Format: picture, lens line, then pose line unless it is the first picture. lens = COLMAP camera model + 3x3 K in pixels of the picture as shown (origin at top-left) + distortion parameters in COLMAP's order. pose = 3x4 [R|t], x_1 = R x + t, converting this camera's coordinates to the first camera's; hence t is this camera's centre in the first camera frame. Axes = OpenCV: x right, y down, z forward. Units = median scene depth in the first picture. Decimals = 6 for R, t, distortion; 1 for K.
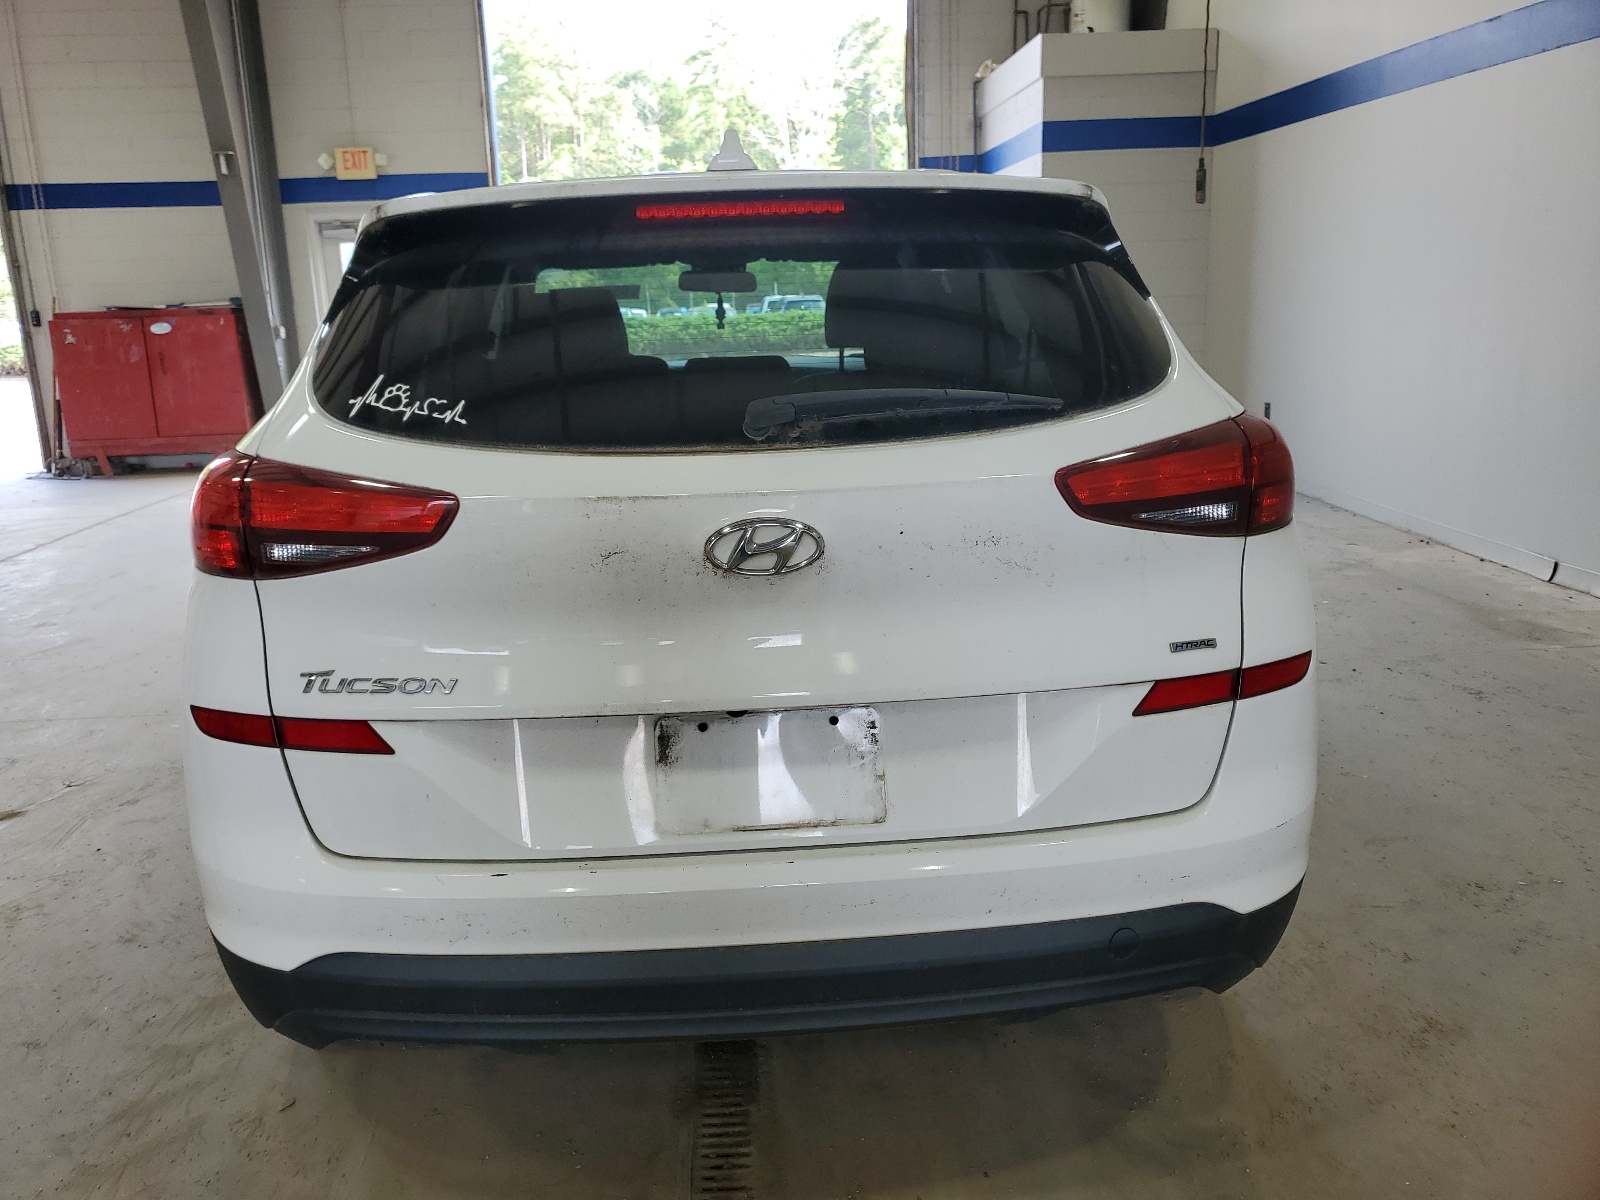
lens RADIAL K [[1272.0, 0, 799.9], [0, 1272.0, 591.3], [0, 0, 1]] dist [0.028436, -0.010699]
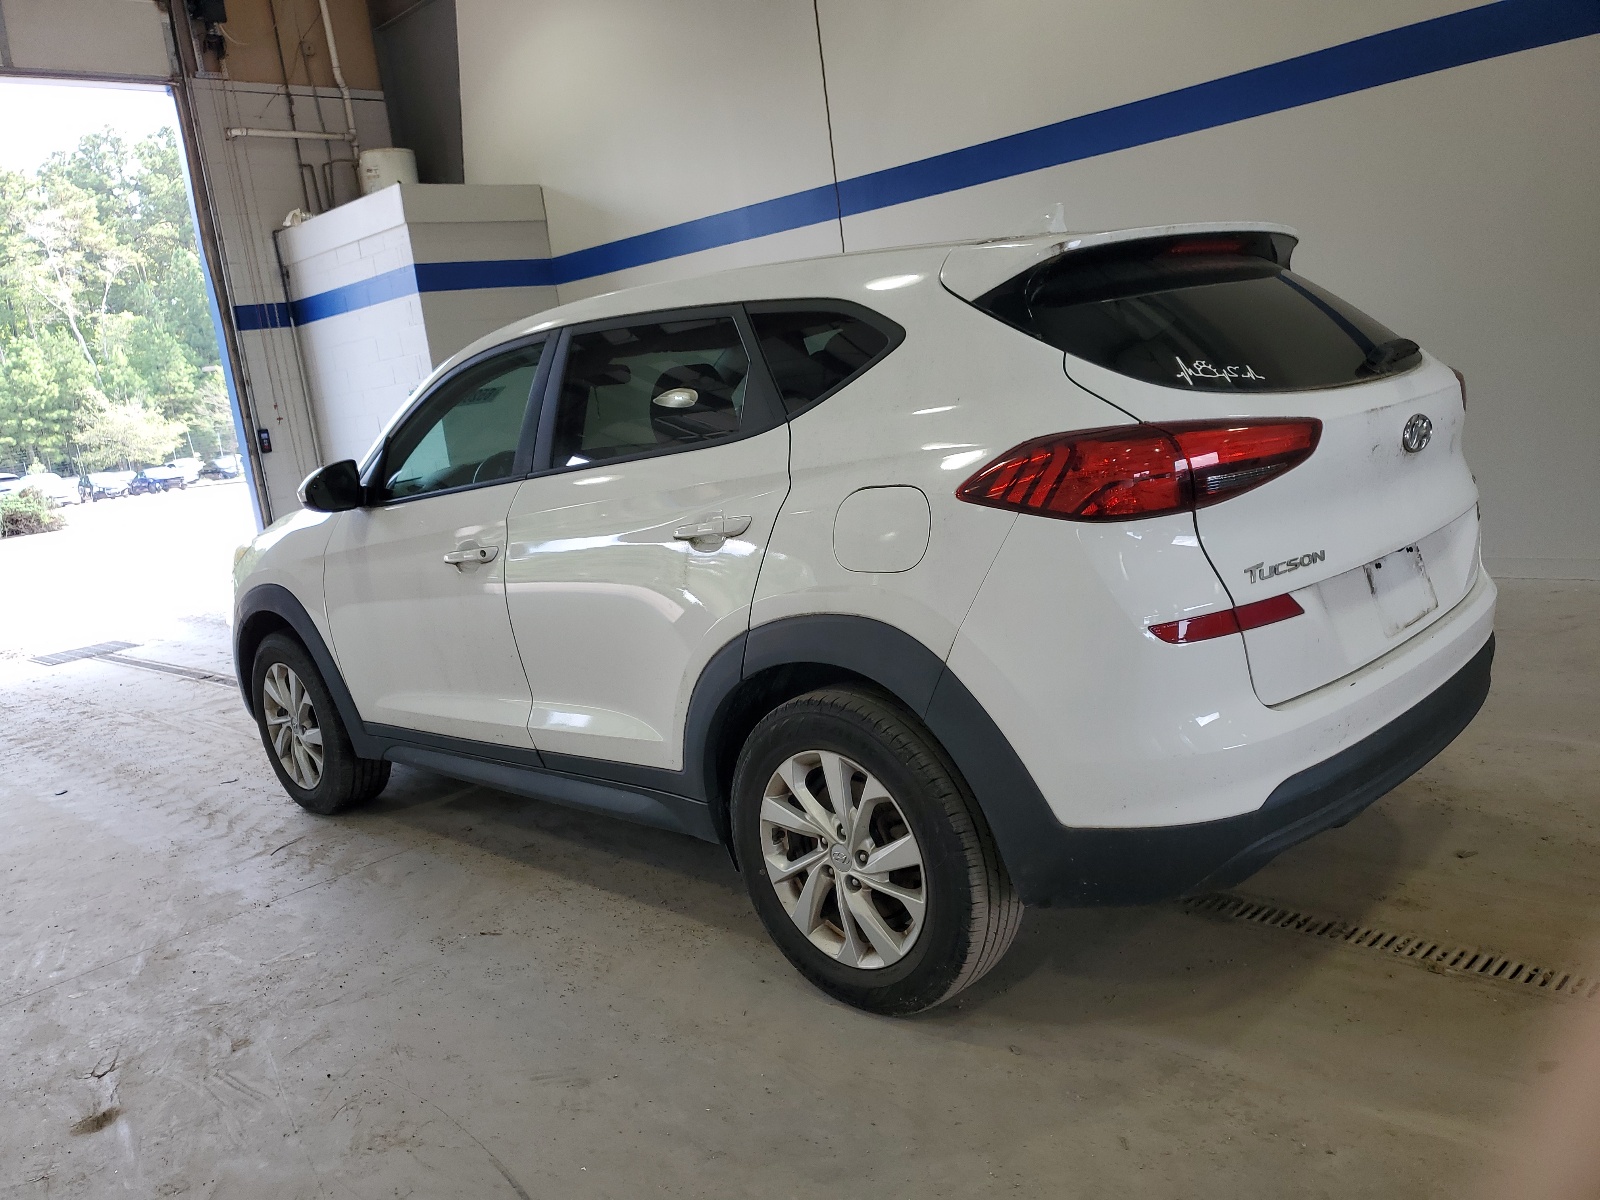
lens RADIAL K [[1272.0, 0, 799.9], [0, 1272.0, 591.3], [0, 0, 1]] dist [0.028436, -0.010699]
pose [[0.742591, -0.176101, 0.646179, -0.636603], [0.252866, 0.967124, -0.027028, 0.001856], [-0.620175, 0.183467, 0.762707, 0.112200]]
